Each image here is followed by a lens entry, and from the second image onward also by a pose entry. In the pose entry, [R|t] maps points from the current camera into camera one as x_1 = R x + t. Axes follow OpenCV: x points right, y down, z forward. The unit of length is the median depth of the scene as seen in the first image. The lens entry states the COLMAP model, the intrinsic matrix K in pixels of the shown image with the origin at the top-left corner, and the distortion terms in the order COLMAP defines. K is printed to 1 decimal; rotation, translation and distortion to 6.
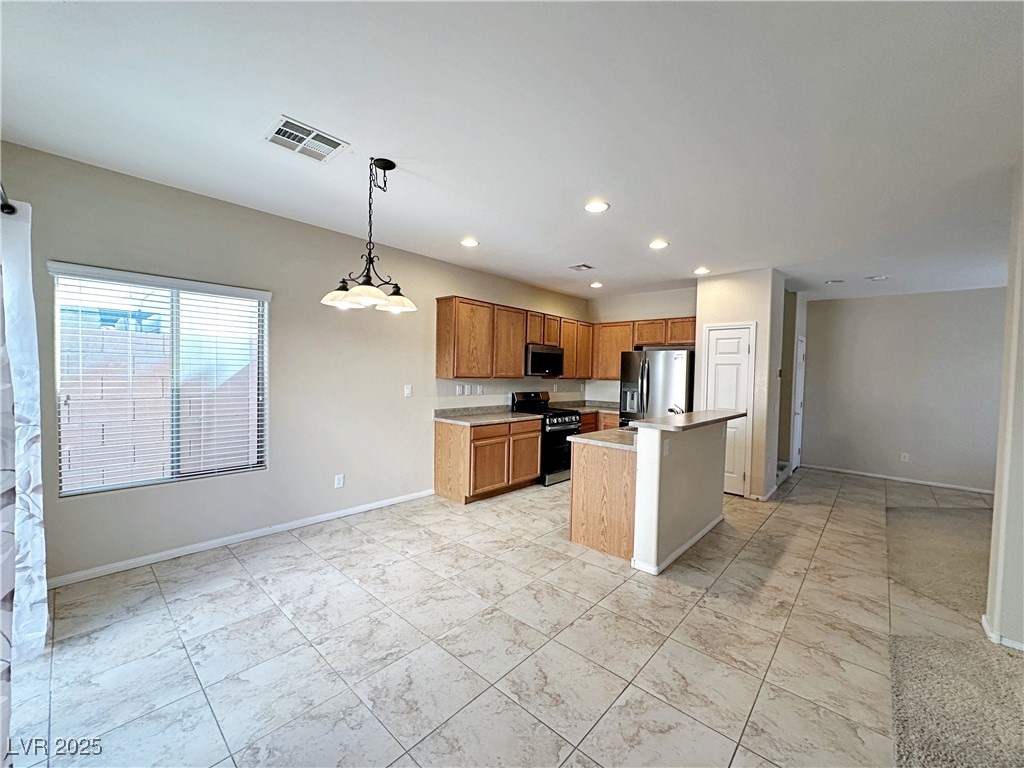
lens RADIAL K [[408.0, 0, 513.5], [0, 408.0, 384.1], [0, 0, 1]] dist [-0.001620, 0.000496]
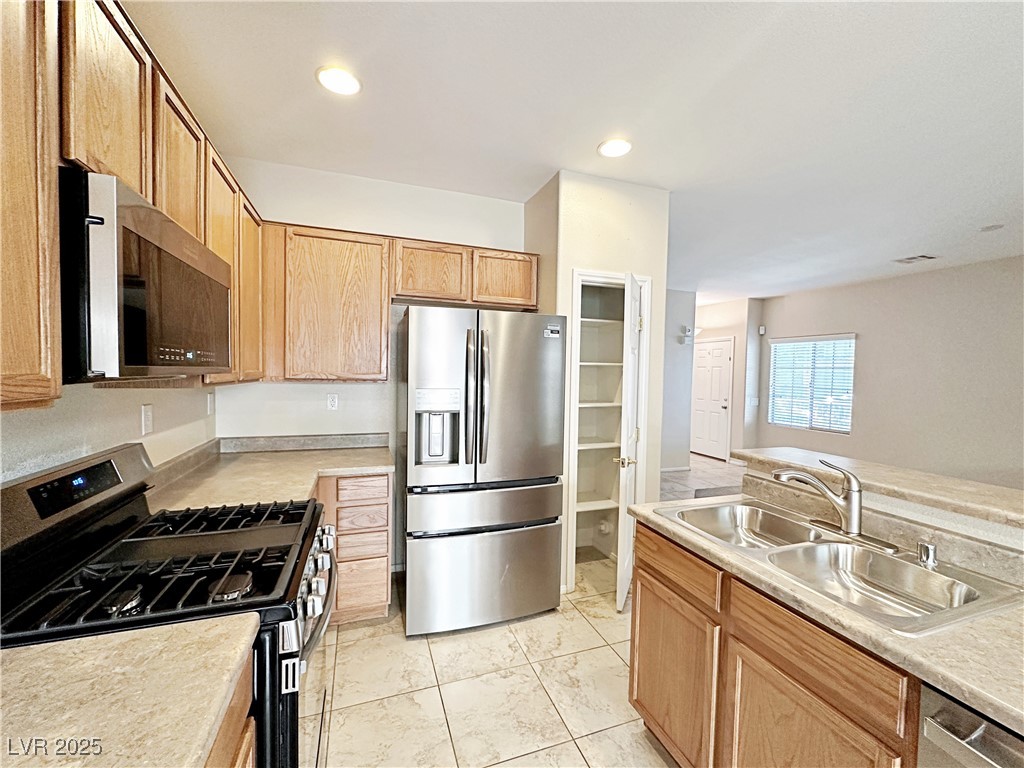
lens RADIAL K [[418.7, 0, 512.0], [0, 418.7, 384.0], [0, 0, 1]] dist [-0.005711, 0.000525]
pose [[0.472640, -0.041295, 0.880288, -0.029859], [0.014534, 0.999131, 0.039066, -0.027889], [-0.881136, -0.005670, 0.472829, 0.908862]]
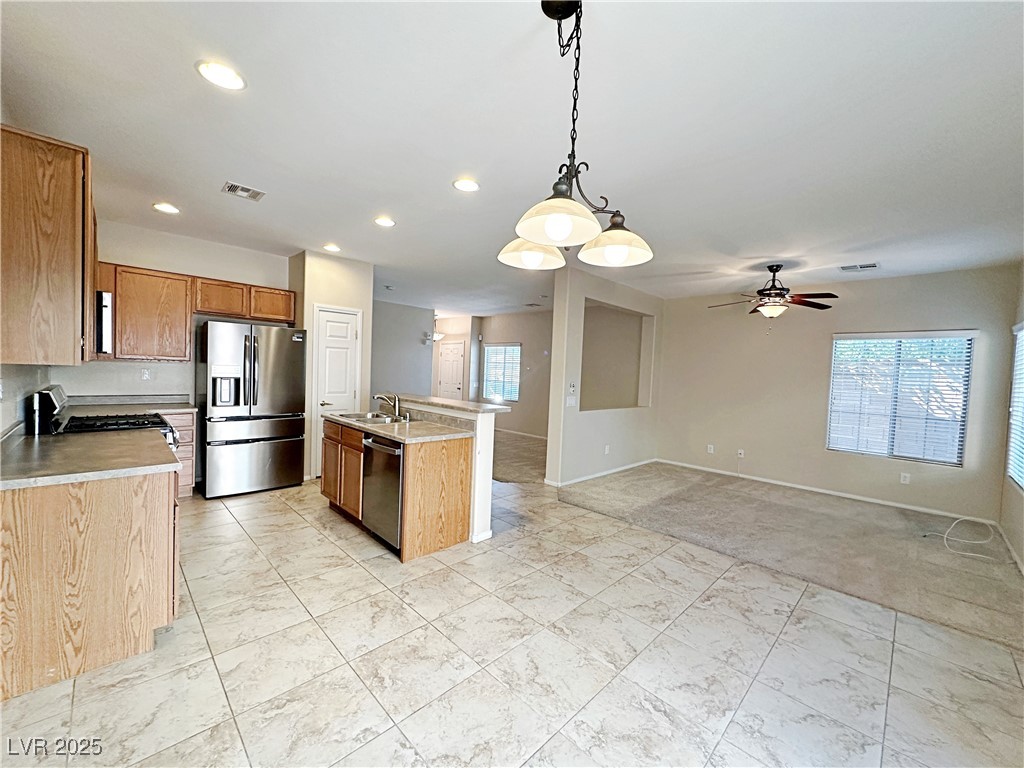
lens RADIAL K [[407.7, 0, 510.9], [0, 407.7, 384.4], [0, 0, 1]] dist [-0.001574, -0.000148]
pose [[0.055694, -0.055825, 0.996886, -0.489147], [-0.011976, 0.998327, 0.056574, -0.021574], [-0.998376, -0.015089, 0.054932, 0.551176]]
